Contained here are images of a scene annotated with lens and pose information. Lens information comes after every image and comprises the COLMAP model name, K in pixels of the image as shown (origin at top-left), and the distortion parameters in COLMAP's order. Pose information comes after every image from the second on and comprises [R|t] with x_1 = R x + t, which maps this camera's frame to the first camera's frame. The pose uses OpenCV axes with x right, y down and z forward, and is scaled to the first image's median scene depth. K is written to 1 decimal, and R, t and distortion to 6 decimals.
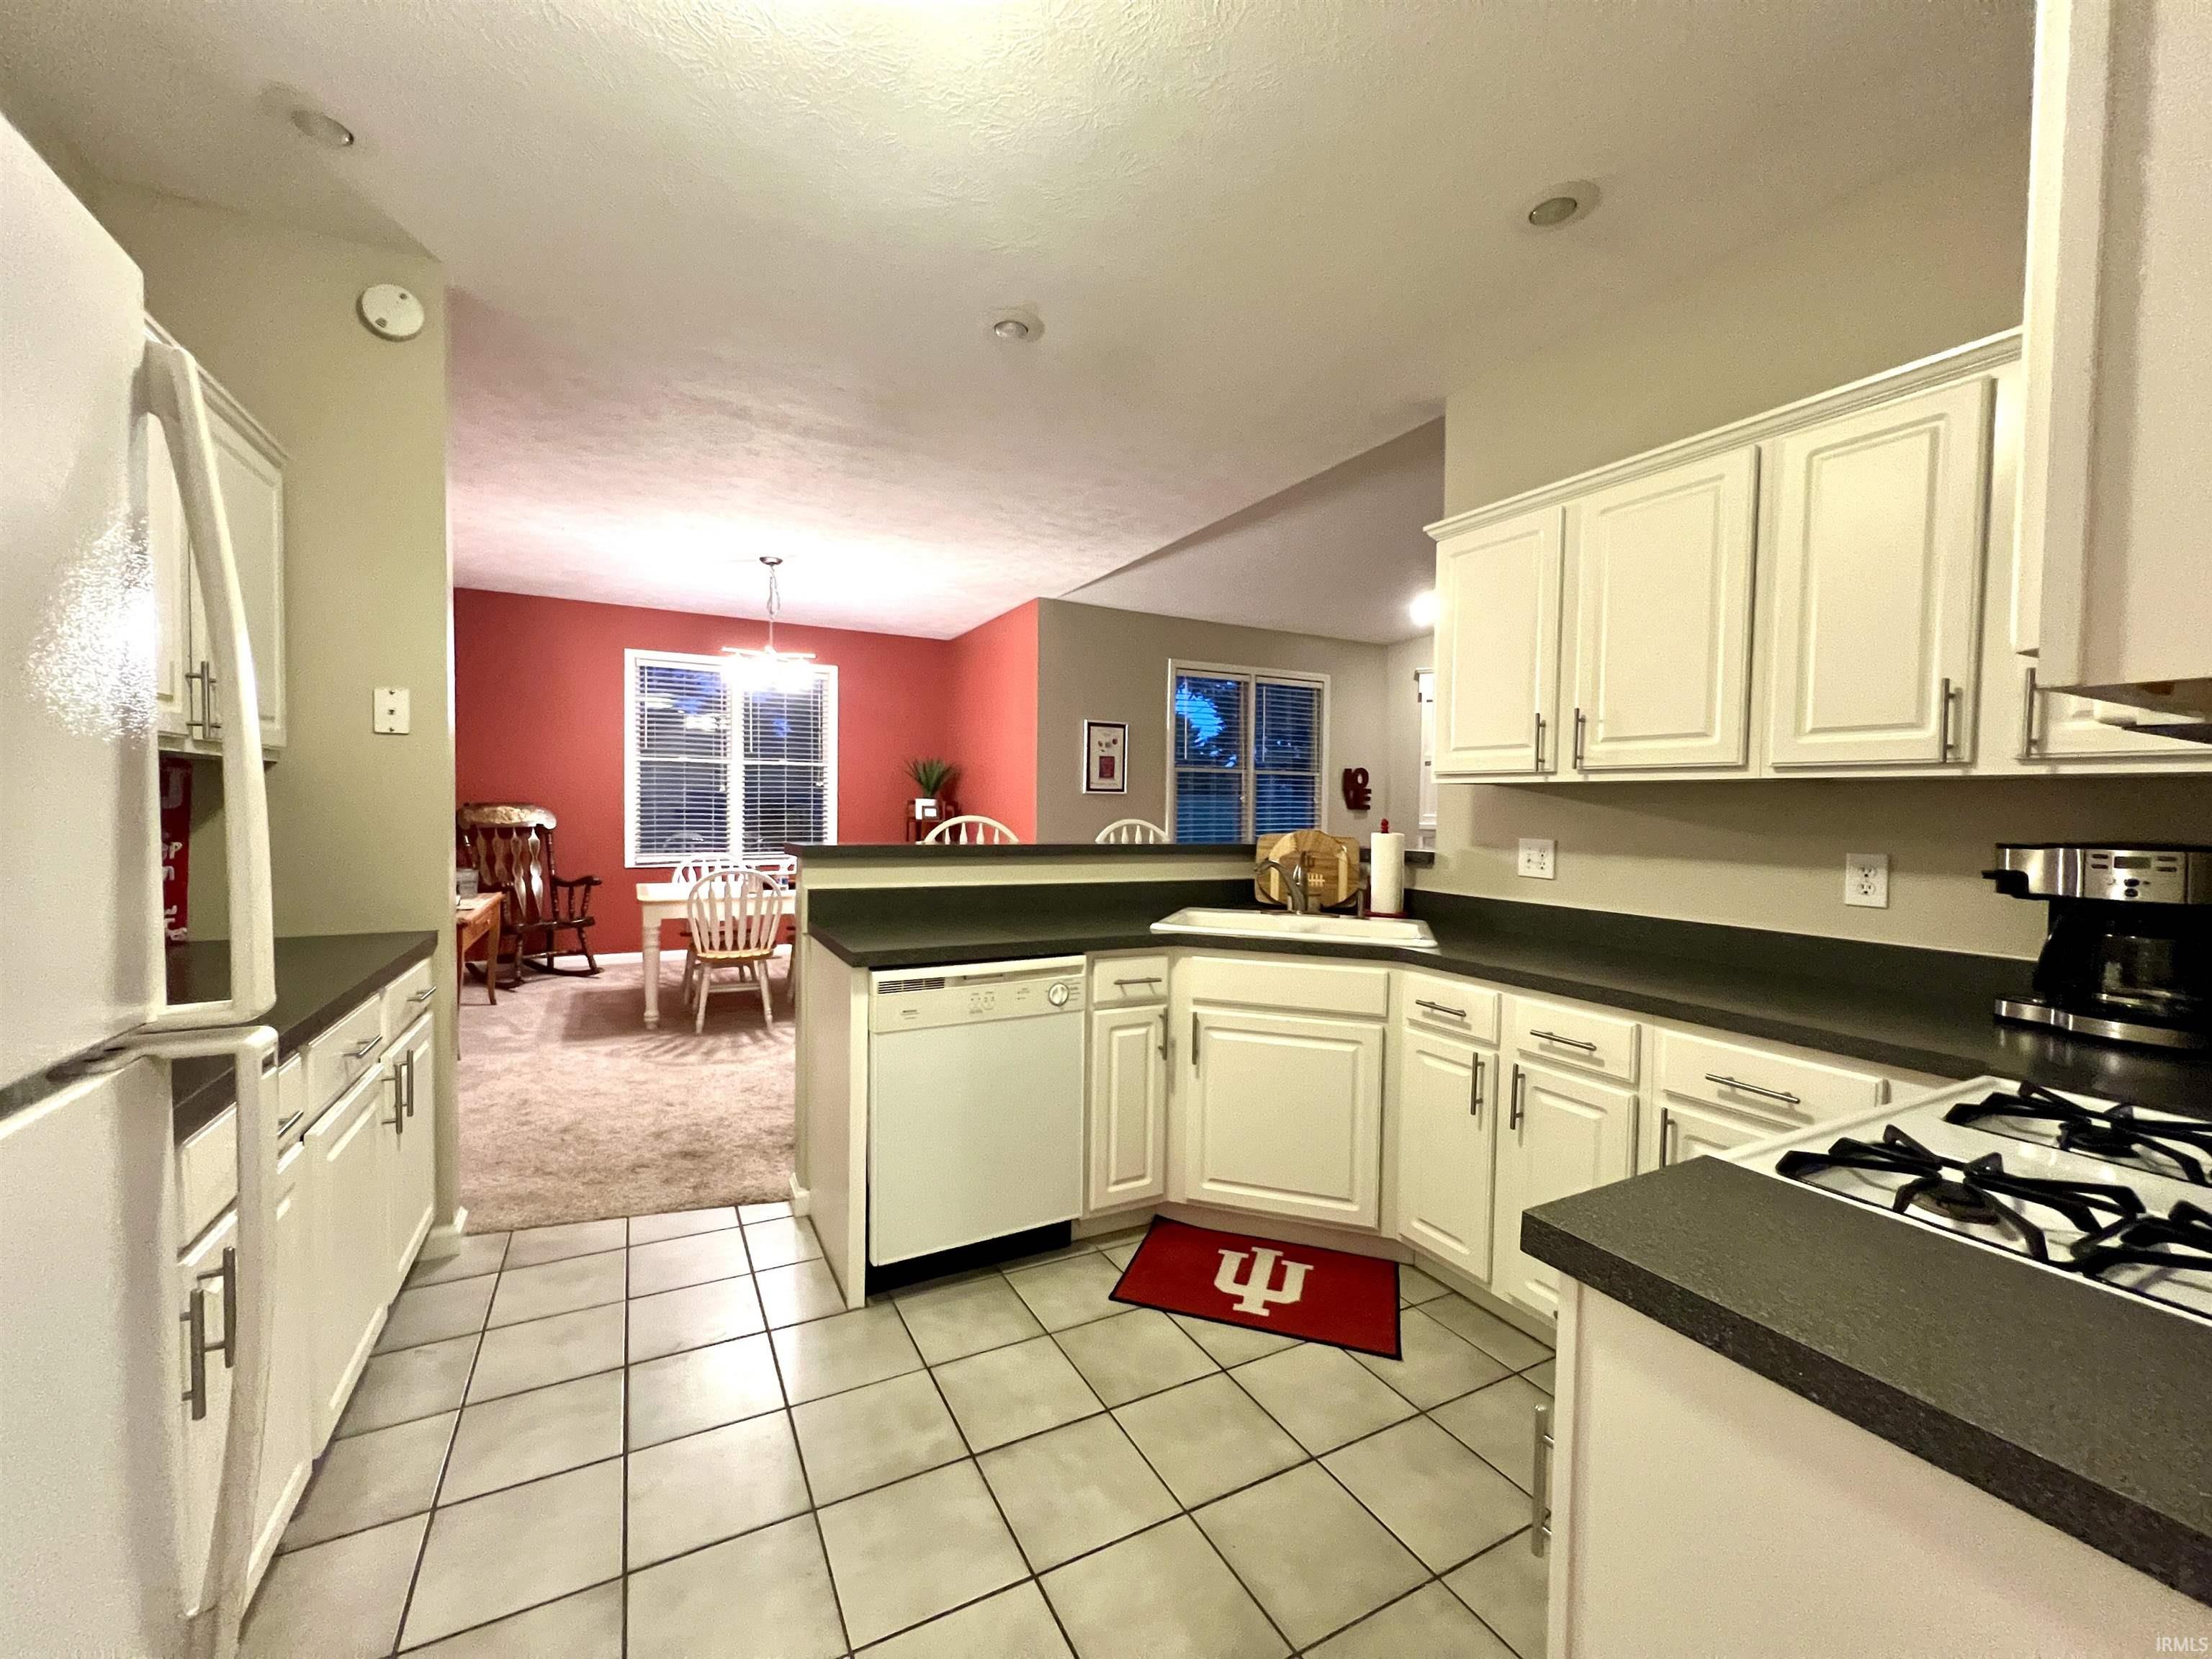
lens RADIAL K [[883.8, 0, 1099.2], [0, 883.8, 832.3], [0, 0, 1]] dist [-0.001476, 0.000568]
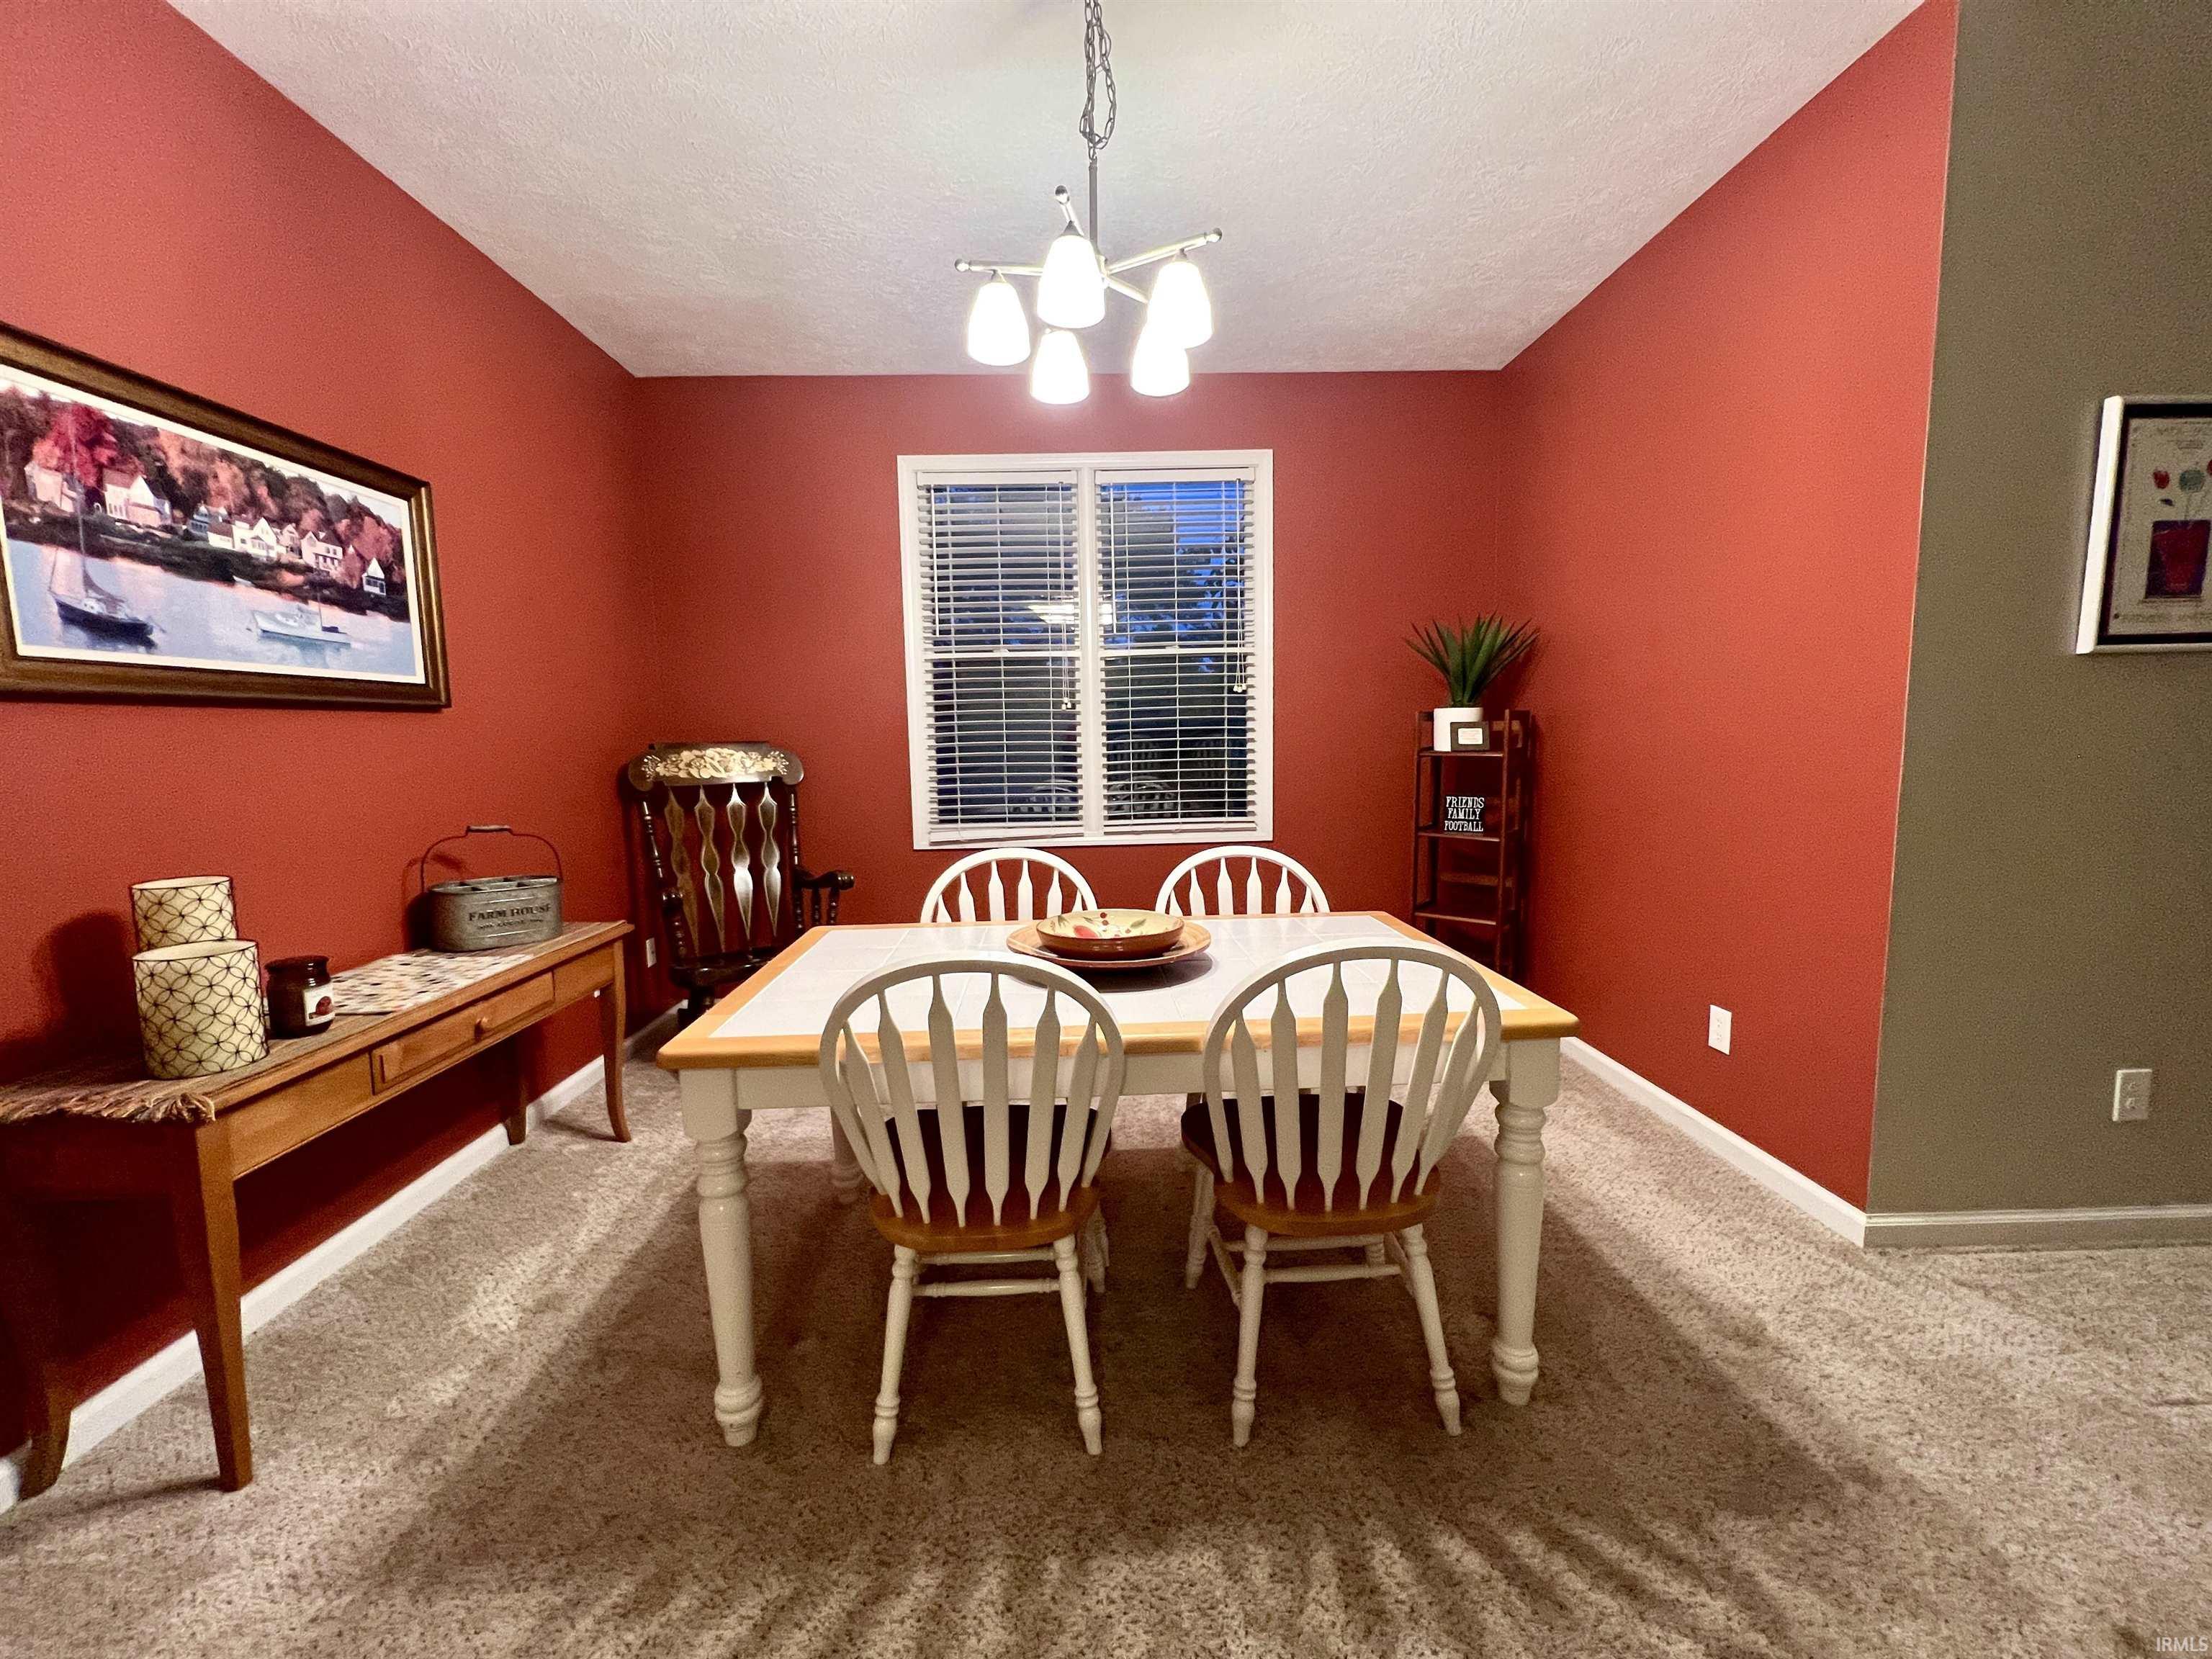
lens RADIAL K [[883.8, 0, 1099.2], [0, 883.8, 832.3], [0, 0, 1]] dist [-0.001476, 0.000568]
pose [[0.894353, 0.015595, -0.447090, -0.171766], [0.019092, 0.997151, 0.072972, -0.010738], [0.446954, -0.073799, 0.891507, 0.540866]]
